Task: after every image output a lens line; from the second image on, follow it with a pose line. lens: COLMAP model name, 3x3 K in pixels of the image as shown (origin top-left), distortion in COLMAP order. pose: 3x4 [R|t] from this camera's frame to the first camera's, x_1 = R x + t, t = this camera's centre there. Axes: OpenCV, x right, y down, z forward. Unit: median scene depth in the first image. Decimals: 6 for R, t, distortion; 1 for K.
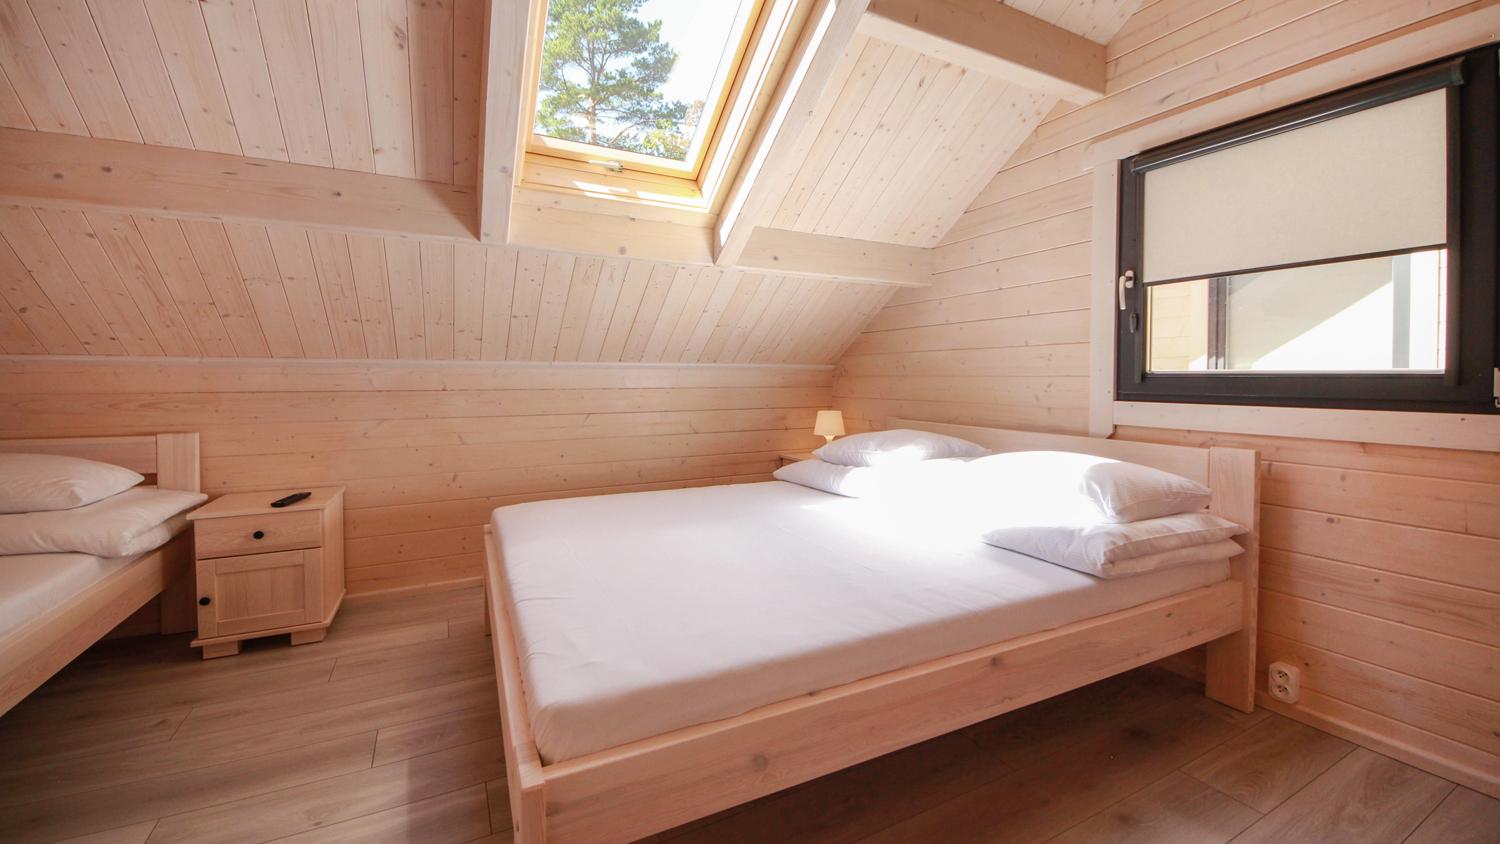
lens RADIAL K [[579.6, 0, 748.5], [0, 579.6, 387.7], [0, 0, 1]] dist [0.015738, -0.000134]
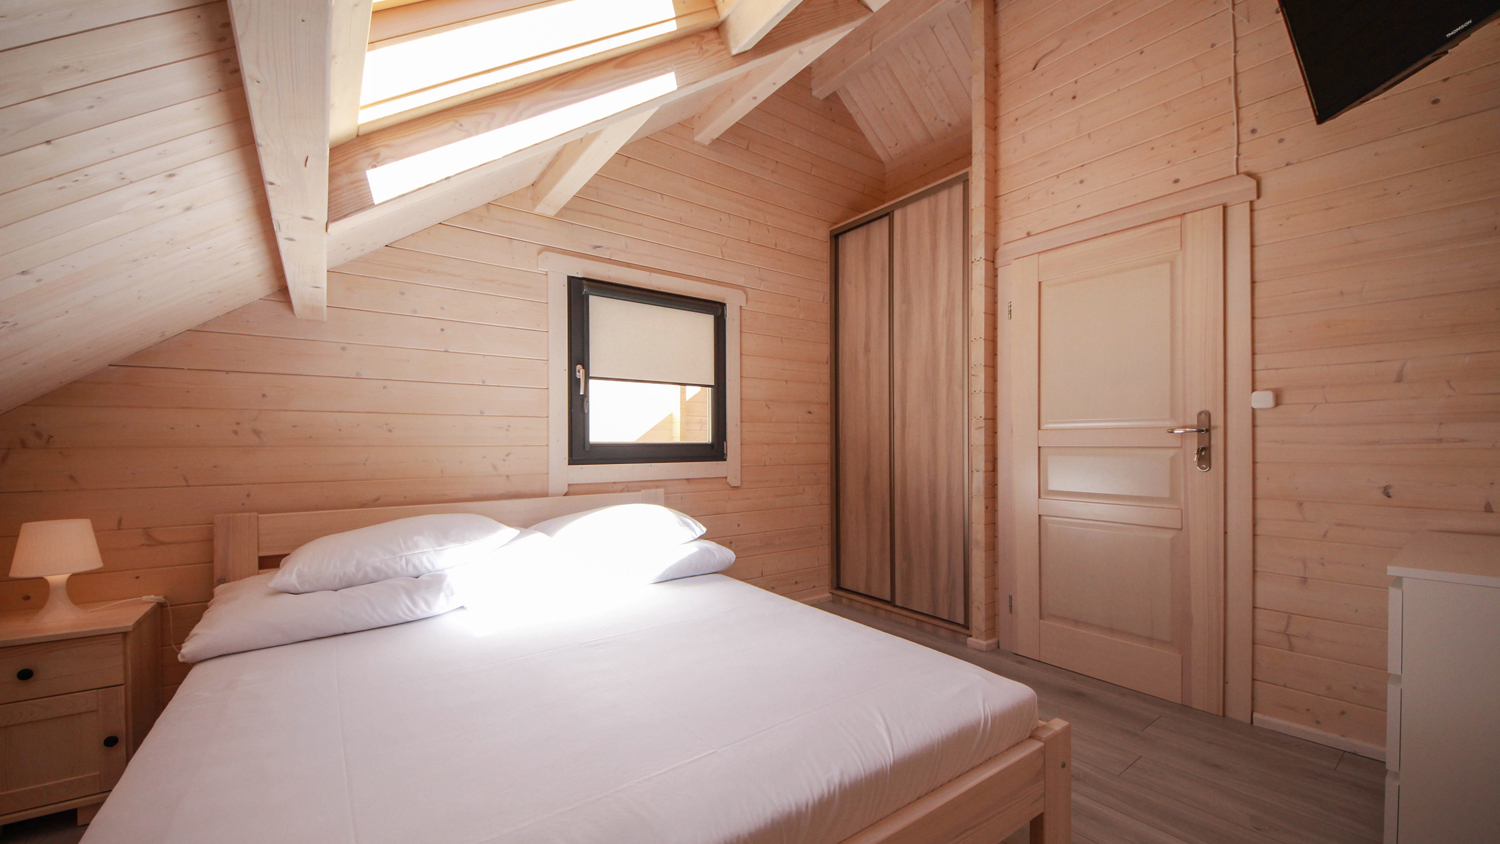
lens RADIAL K [[580.1, 0, 748.4], [0, 580.1, 445.4], [0, 0, 1]] dist [0.027937, -0.000024]
pose [[-0.162967, -0.006410, 0.986611, -0.638668], [0.019197, 0.999769, 0.009667, -0.023428], [-0.986445, 0.020516, -0.162806, 0.776270]]
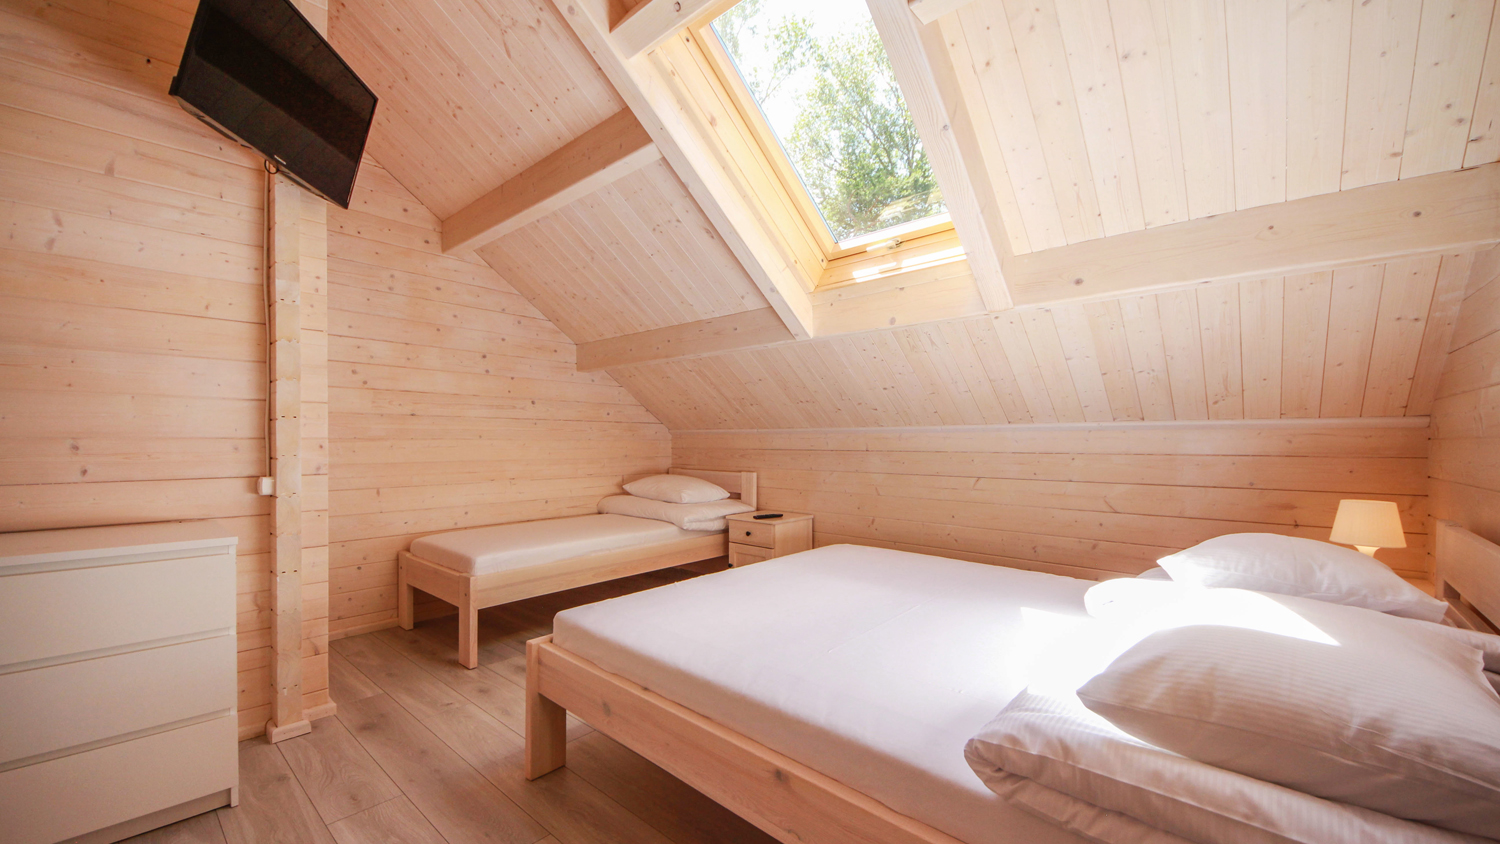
lens RADIAL K [[580.1, 0, 748.4], [0, 580.1, 445.4], [0, 0, 1]] dist [0.027937, -0.000024]
pose [[0.365760, 0.007018, -0.930683, 0.660298], [-0.018296, 0.999833, 0.000349, -0.003565], [0.930529, 0.016900, 0.365827, 0.355446]]
